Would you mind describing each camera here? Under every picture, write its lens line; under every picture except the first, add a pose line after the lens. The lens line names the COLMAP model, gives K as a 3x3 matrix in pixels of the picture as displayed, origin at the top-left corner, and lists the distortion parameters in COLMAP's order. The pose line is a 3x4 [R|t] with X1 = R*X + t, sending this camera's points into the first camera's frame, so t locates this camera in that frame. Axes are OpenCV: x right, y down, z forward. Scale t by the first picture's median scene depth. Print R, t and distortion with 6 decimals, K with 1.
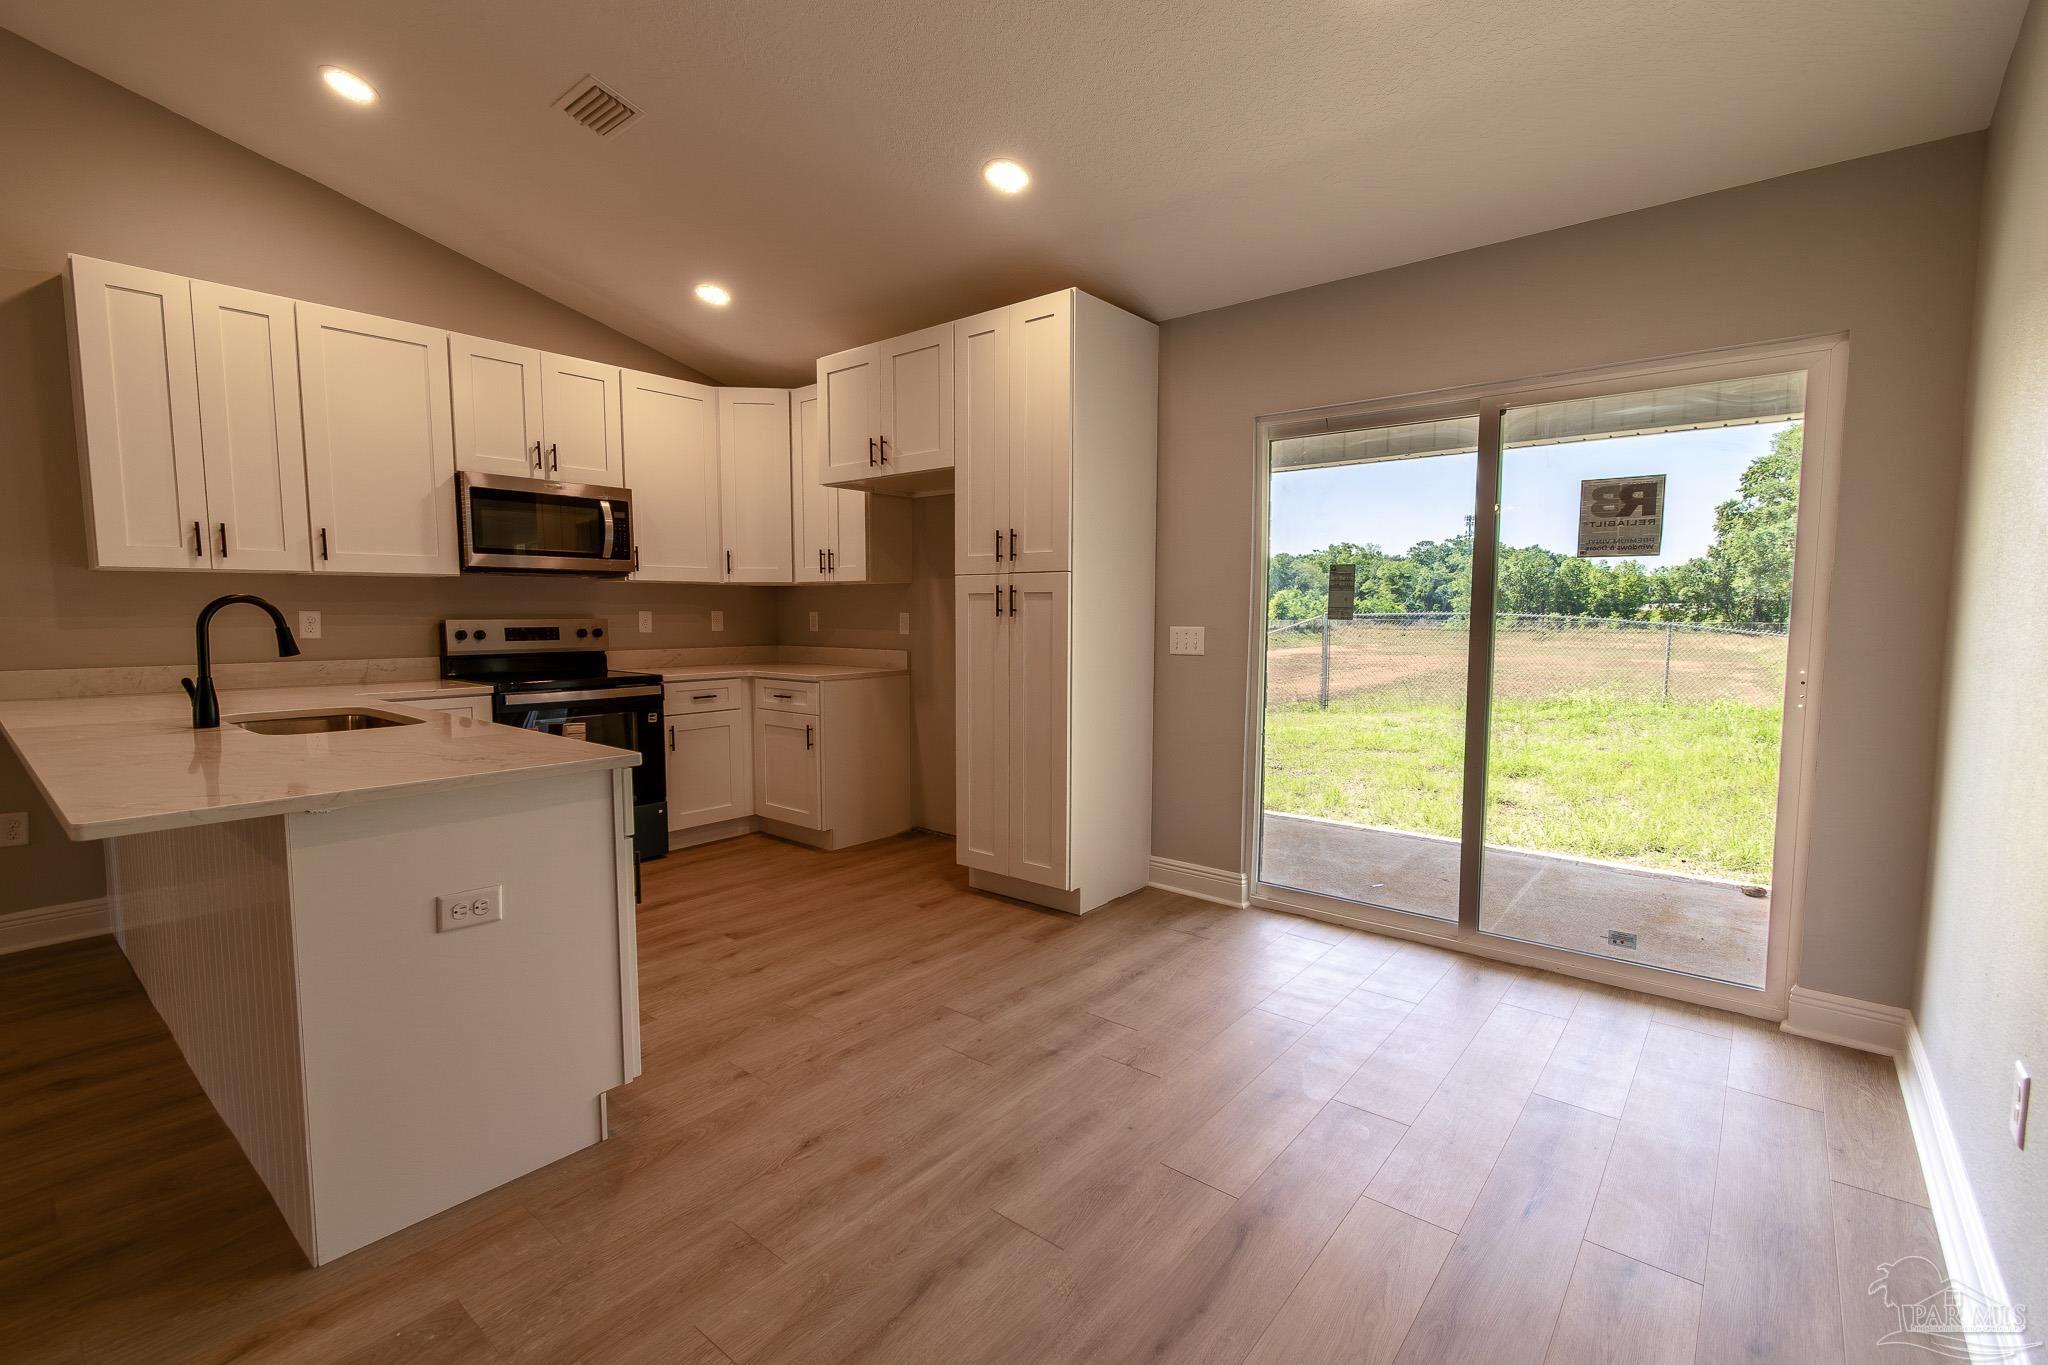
lens RADIAL K [[905.4, 0, 1021.2], [0, 905.4, 683.9], [0, 0, 1]] dist [-0.000464, -0.000145]
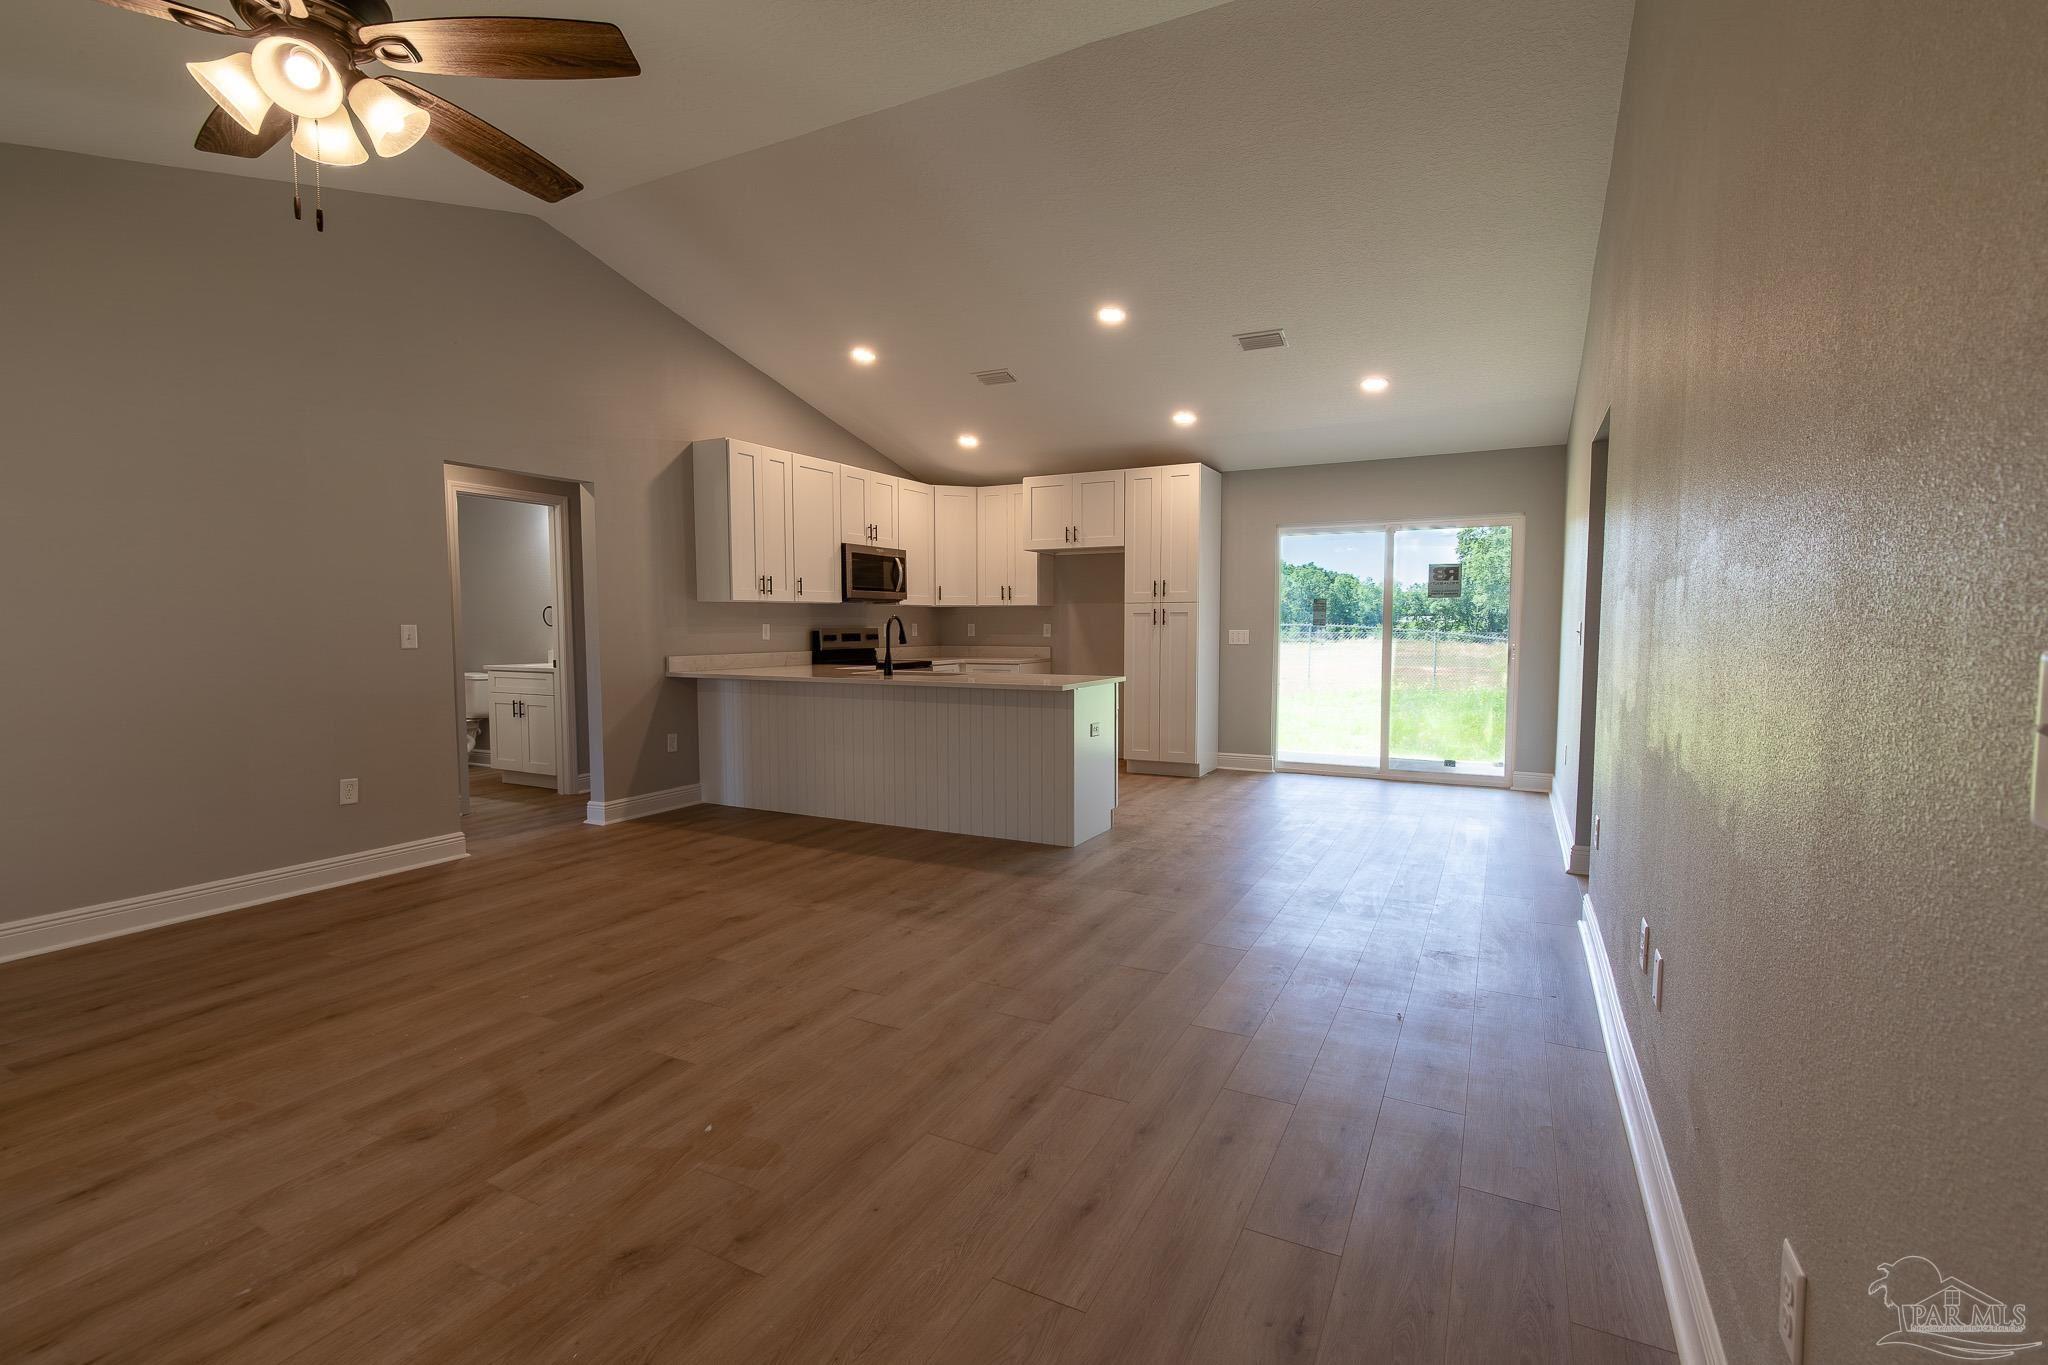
lens RADIAL K [[905.4, 0, 1028.6], [0, 905.4, 686.5], [0, 0, 1]] dist [-0.000464, -0.000145]
pose [[0.977970, -0.018623, 0.207915, -0.637444], [0.021198, 0.999724, -0.010165, 0.065035], [-0.207668, 0.014348, 0.978094, -0.765908]]
